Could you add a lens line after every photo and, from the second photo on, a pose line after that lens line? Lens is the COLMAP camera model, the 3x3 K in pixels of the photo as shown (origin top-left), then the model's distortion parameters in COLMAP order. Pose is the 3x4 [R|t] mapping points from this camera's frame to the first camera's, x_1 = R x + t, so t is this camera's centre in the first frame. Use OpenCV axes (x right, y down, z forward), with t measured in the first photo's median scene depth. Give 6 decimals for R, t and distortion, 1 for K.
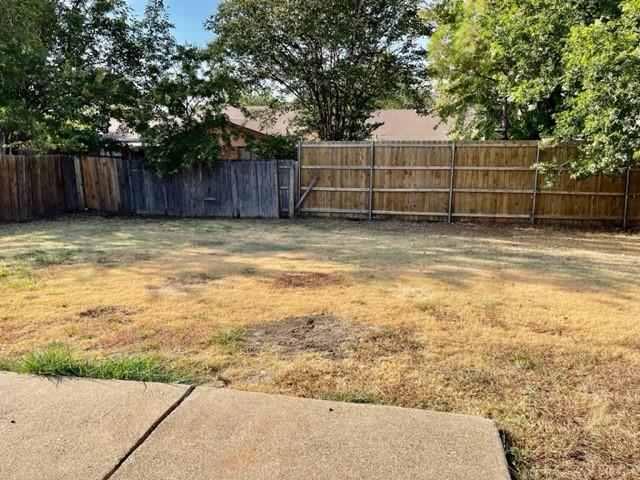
lens RADIAL K [[483.0, 0, 319.6], [0, 483.0, 237.6], [0, 0, 1]] dist [0.049625, -0.023490]
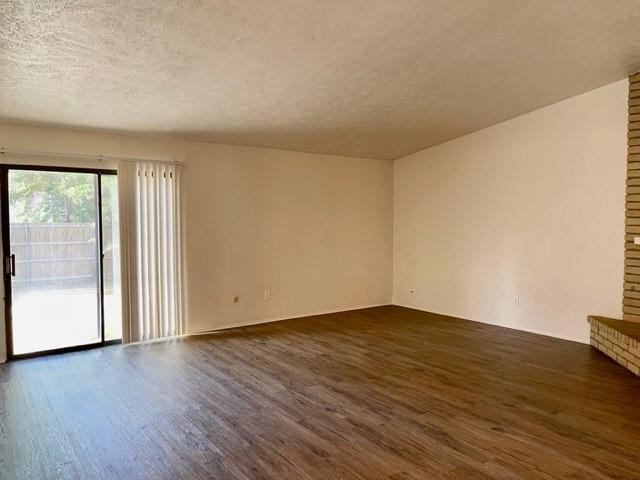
lens RADIAL K [[483.0, 0, 316.1], [0, 483.0, 240.2], [0, 0, 1]] dist [0.049625, -0.023490]
pose [[0.685658, -0.036885, 0.726989, -0.137230], [0.140965, 0.986538, -0.082897, 0.059929], [-0.714144, 0.159319, 0.681627, -0.411679]]
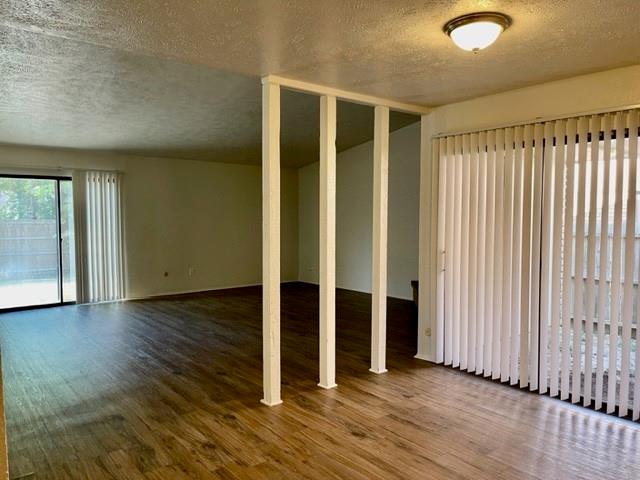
lens RADIAL K [[483.0, 0, 319.7], [0, 483.0, 240.8], [0, 0, 1]] dist [0.049625, -0.023490]
pose [[0.641373, -0.040943, 0.766136, -0.196912], [0.148126, 0.986396, -0.071291, 0.095146], [-0.752794, 0.159209, 0.638712, -0.568454]]
